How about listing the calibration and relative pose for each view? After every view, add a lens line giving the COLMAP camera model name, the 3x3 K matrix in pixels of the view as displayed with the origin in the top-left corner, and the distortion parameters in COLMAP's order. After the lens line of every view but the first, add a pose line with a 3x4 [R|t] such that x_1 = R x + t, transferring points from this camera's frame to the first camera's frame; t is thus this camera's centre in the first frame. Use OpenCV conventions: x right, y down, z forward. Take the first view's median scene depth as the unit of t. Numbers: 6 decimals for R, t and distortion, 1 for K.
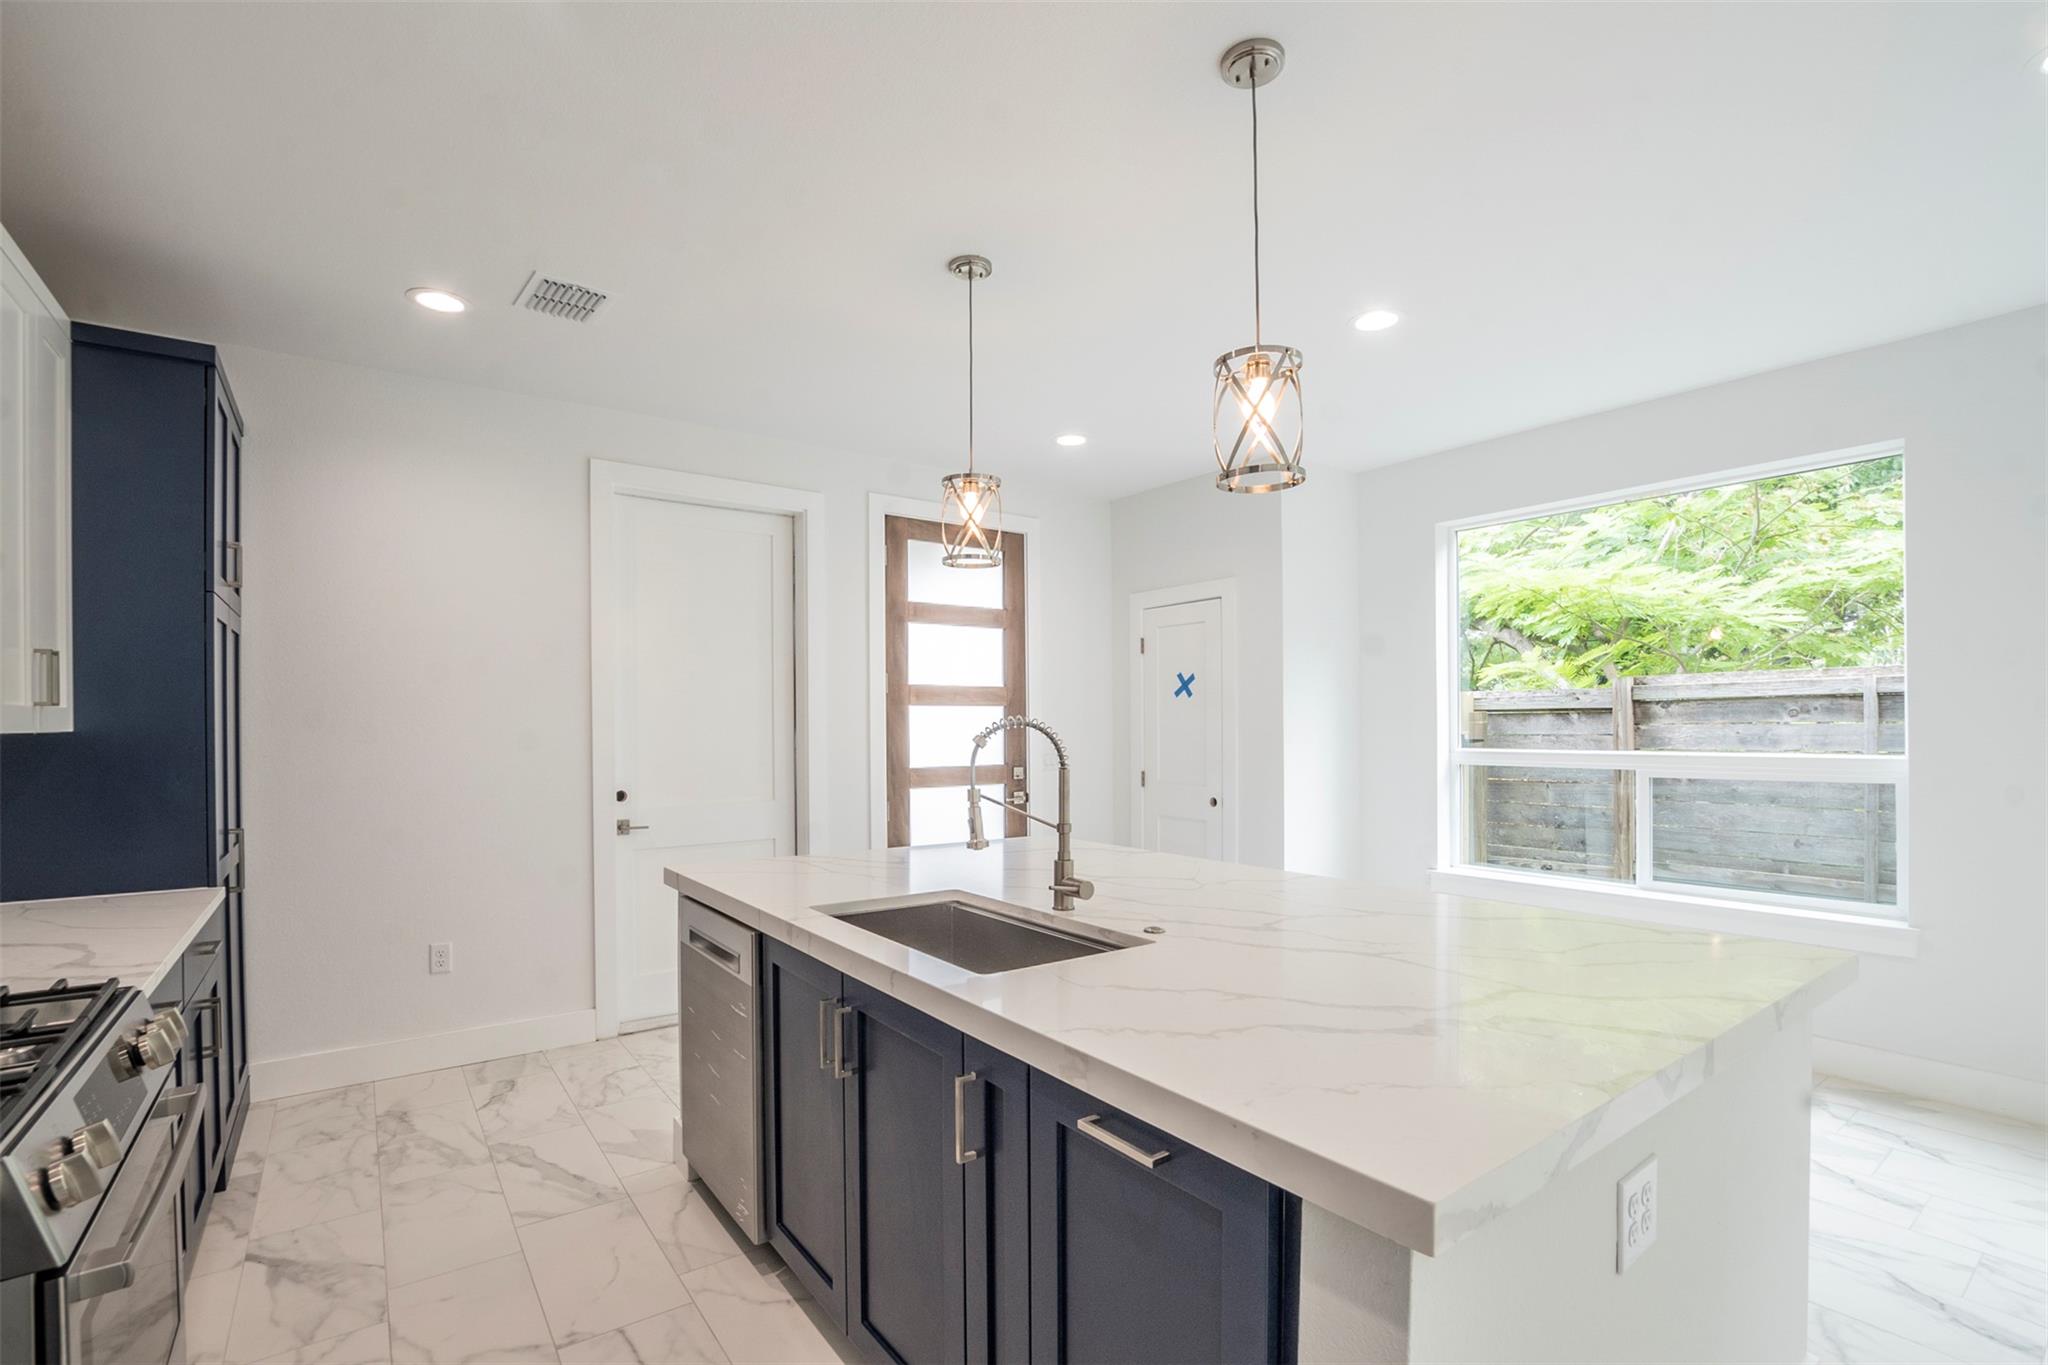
lens RADIAL K [[922.6, 0, 1003.2], [0, 922.6, 727.3], [0, 0, 1]] dist [-0.042940, 0.011199]
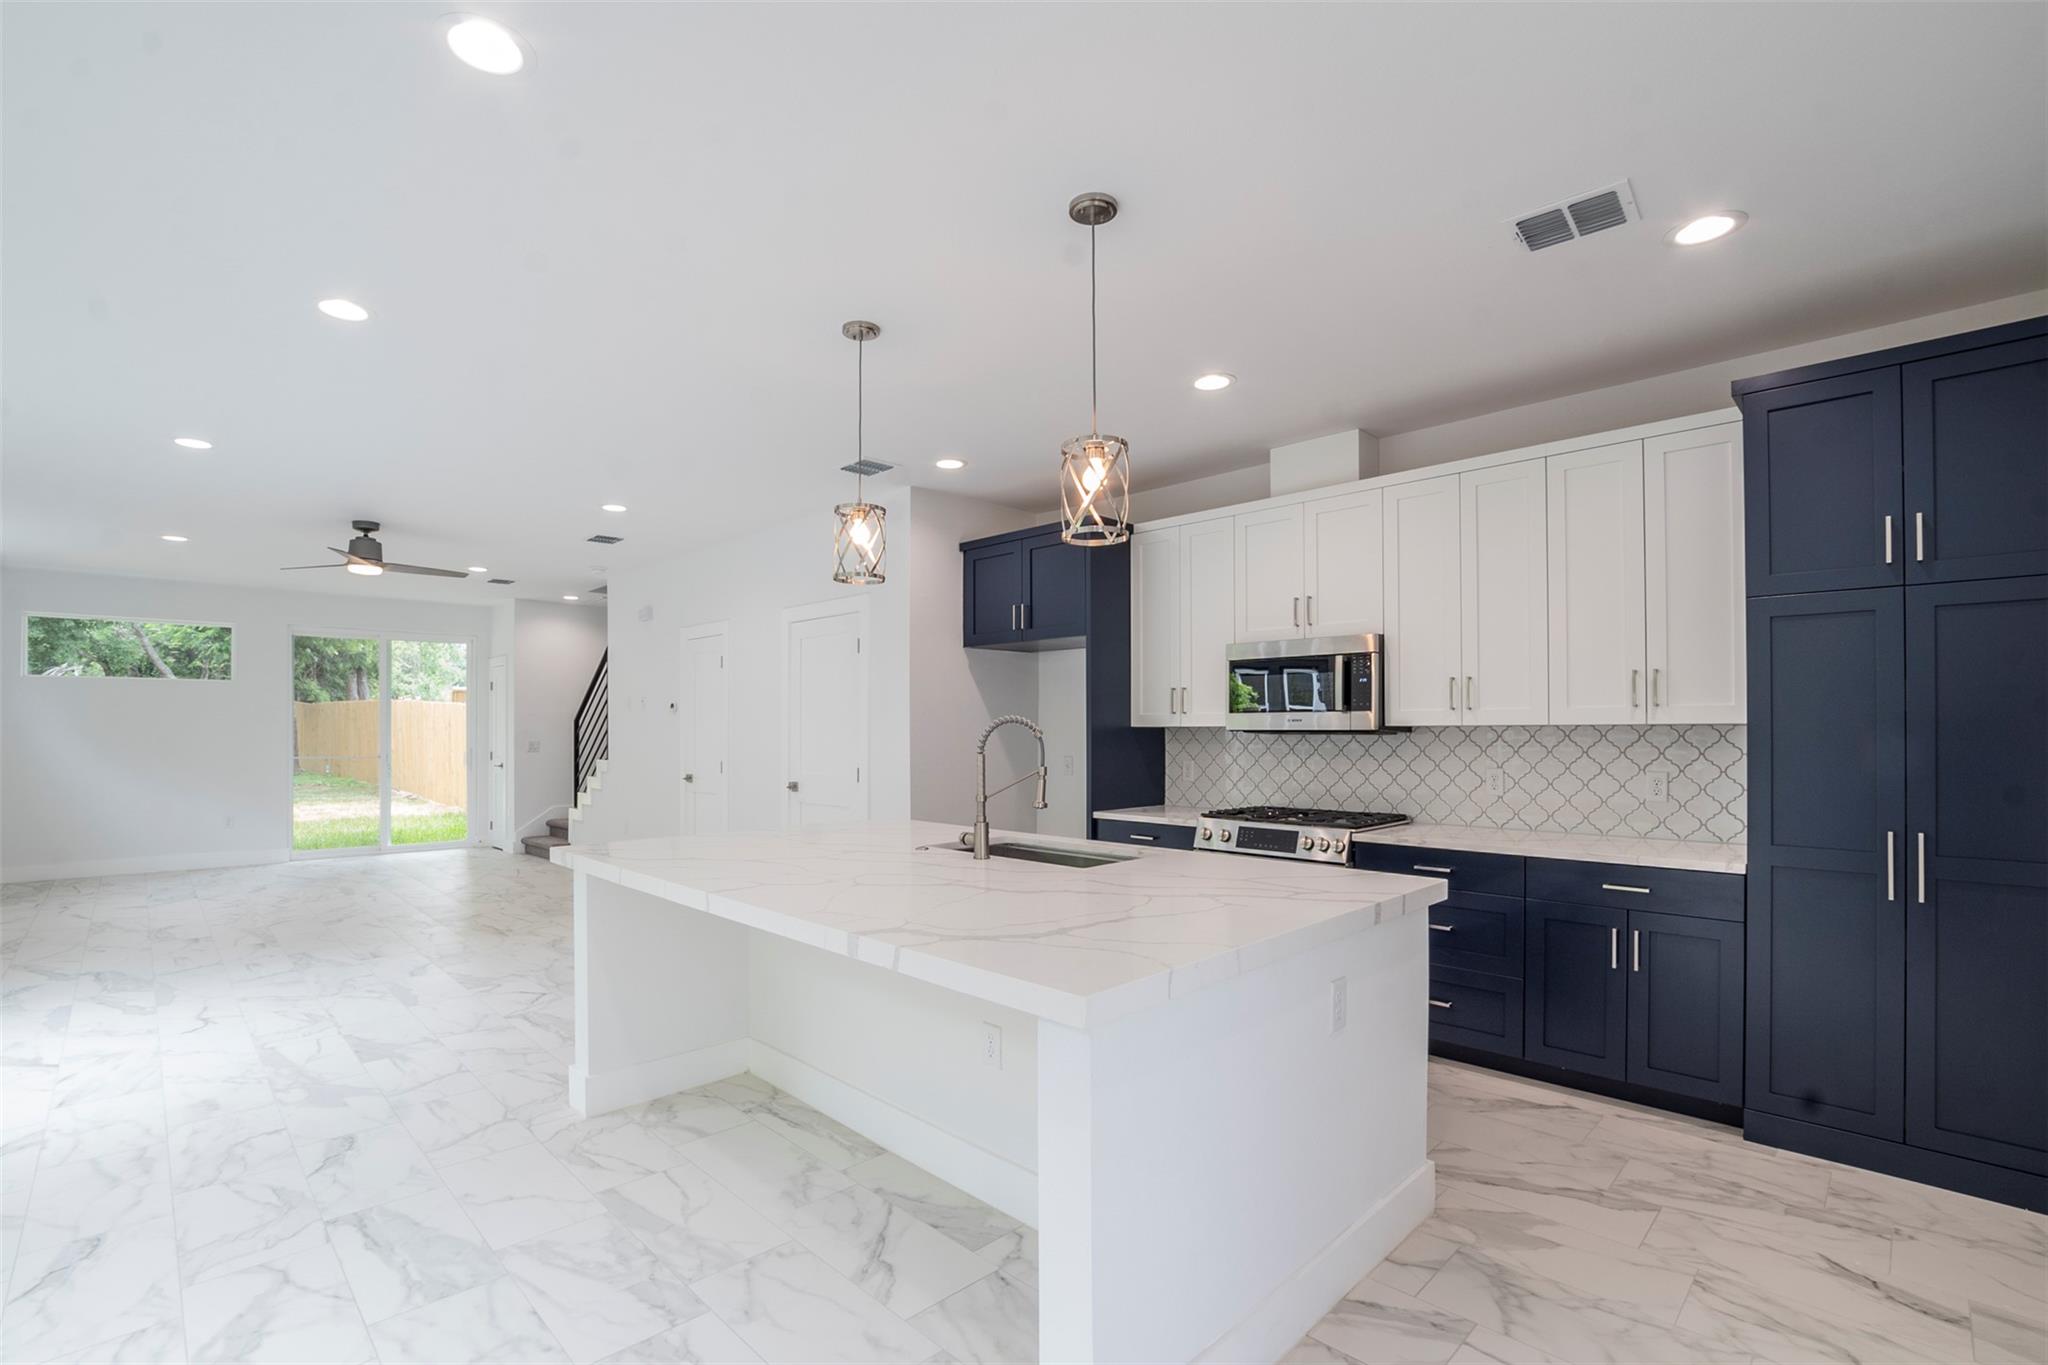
lens RADIAL K [[922.6, 0, 1003.2], [0, 922.6, 727.3], [0, 0, 1]] dist [-0.042940, 0.011199]
pose [[-0.988442, 0.007340, -0.151419, 0.106747], [0.007417, 0.999972, 0.000054, 0.000737], [0.151415, -0.001070, -0.988470, 1.053000]]
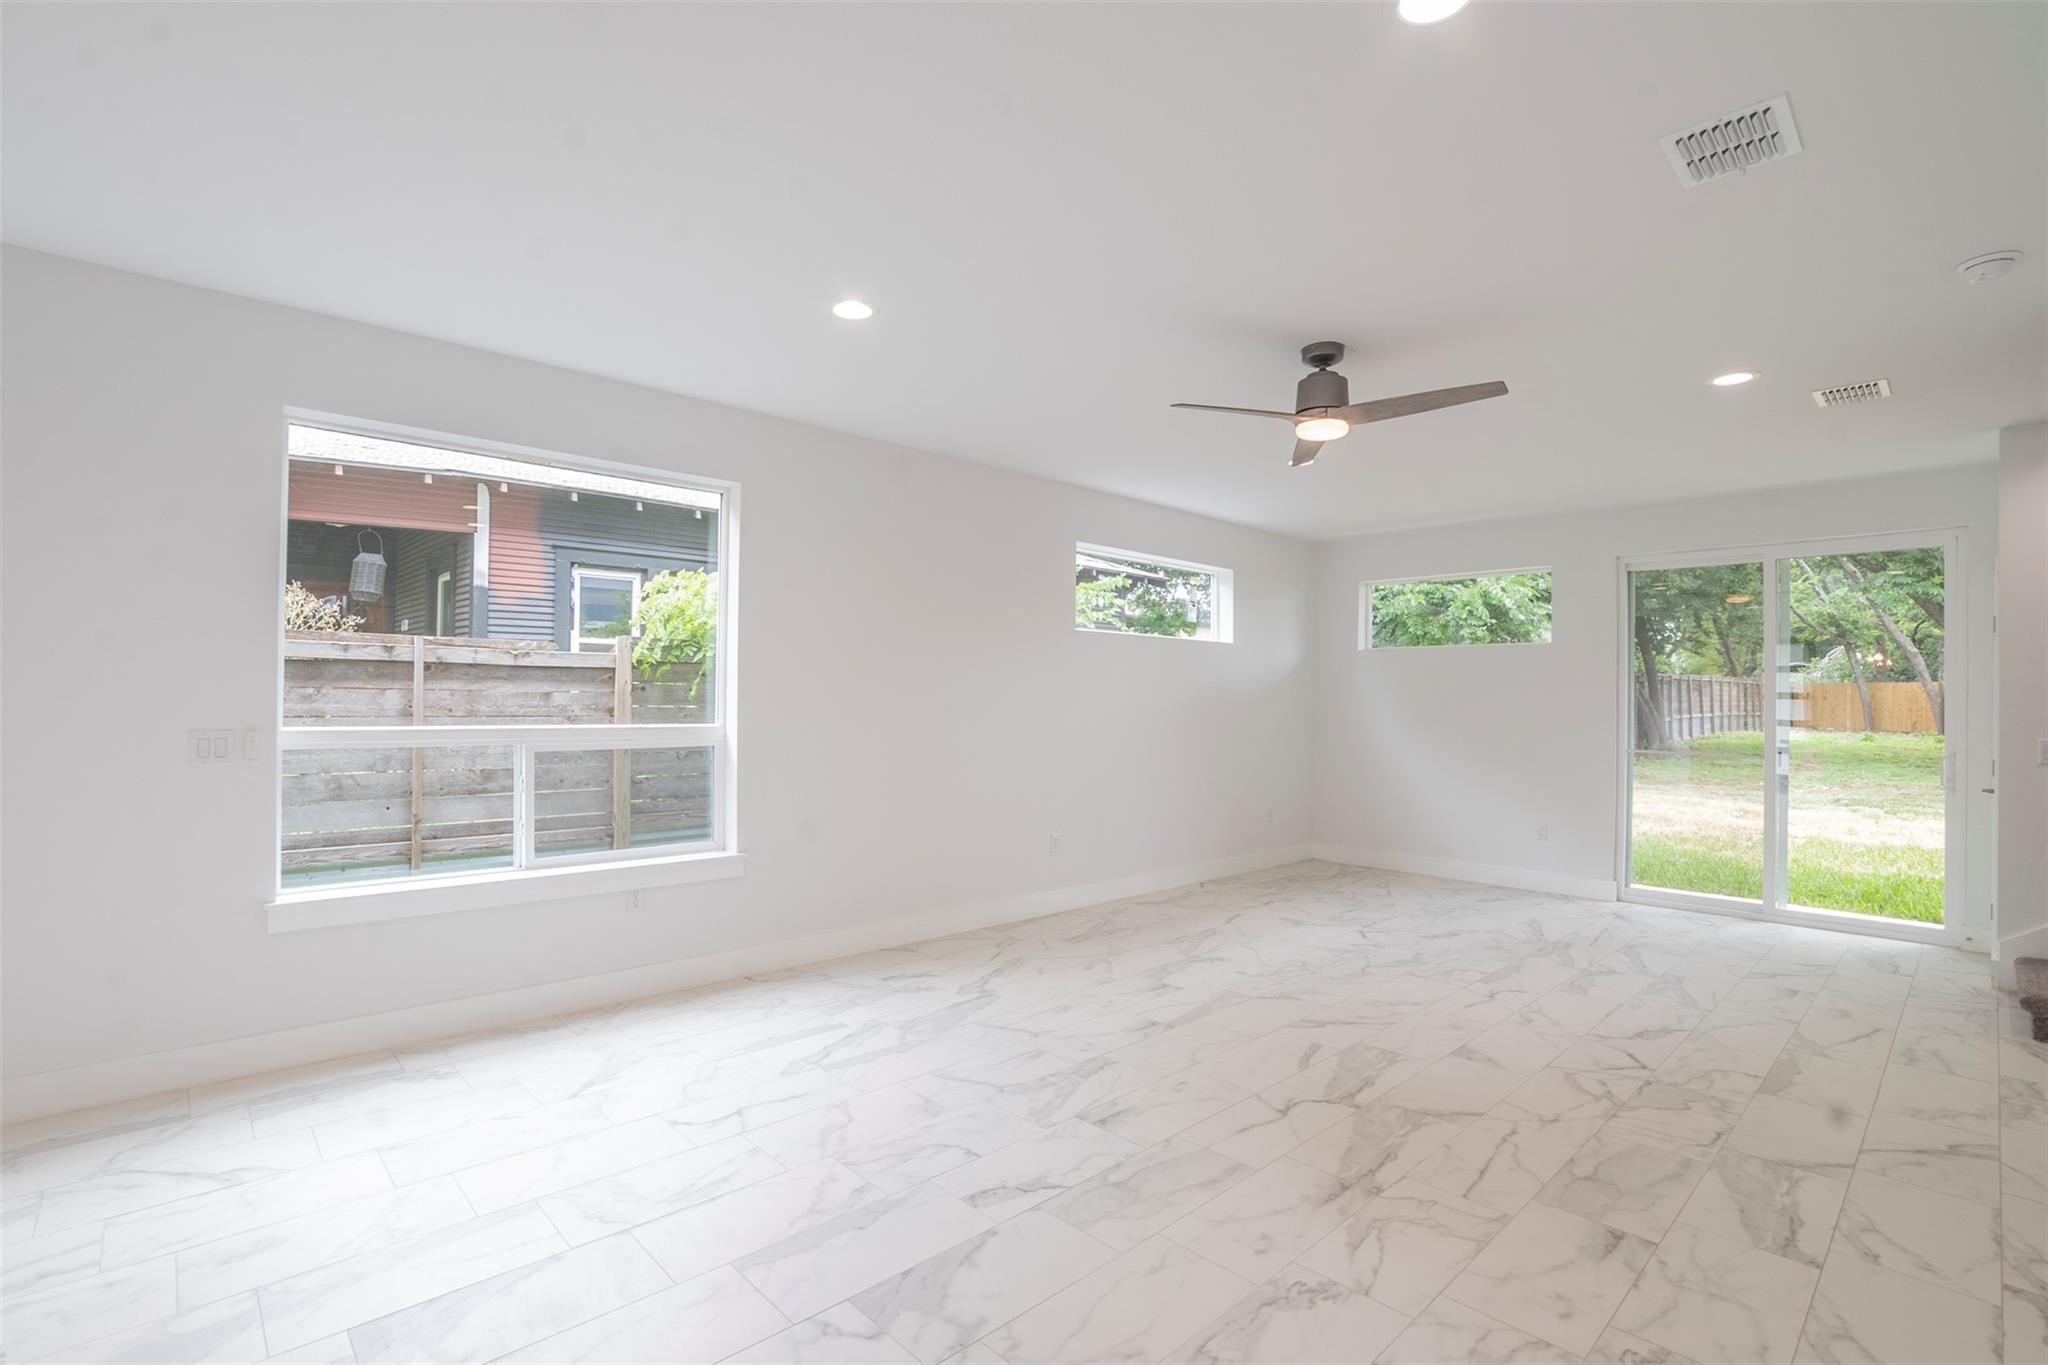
lens RADIAL K [[947.4, 0, 1003.9], [0, 947.4, 693.2], [0, 0, 1]] dist [-0.041500, 0.011276]
pose [[-0.124636, 0.010922, 0.992142, 0.082306], [-0.010437, 0.999870, -0.012318, -0.002078], [-0.992148, -0.011890, -0.124506, 0.008697]]
